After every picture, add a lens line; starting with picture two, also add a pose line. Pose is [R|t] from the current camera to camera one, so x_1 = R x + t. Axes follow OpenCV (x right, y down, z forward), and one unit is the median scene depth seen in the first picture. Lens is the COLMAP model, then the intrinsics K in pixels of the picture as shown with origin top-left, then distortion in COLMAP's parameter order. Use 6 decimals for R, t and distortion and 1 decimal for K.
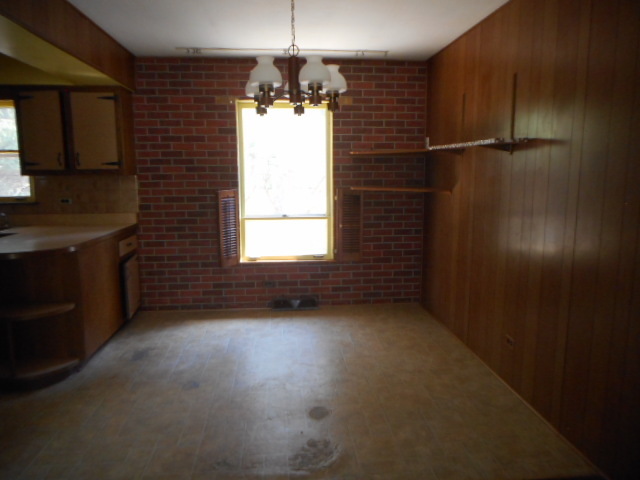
lens RADIAL K [[480.5, 0, 322.8], [0, 480.5, 238.3], [0, 0, 1]] dist [-0.026978, 0.029896]
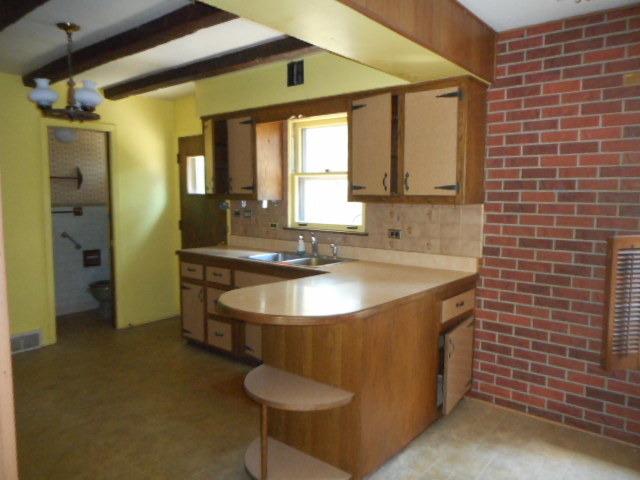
lens RADIAL K [[480.5, 0, 326.2], [0, 480.5, 240.9], [0, 0, 1]] dist [-0.026978, 0.029896]
pose [[0.720036, 0.077531, -0.689592, -0.071217], [-0.106850, 0.994275, 0.000219, -0.055709], [0.685661, 0.073525, 0.724198, 0.349958]]
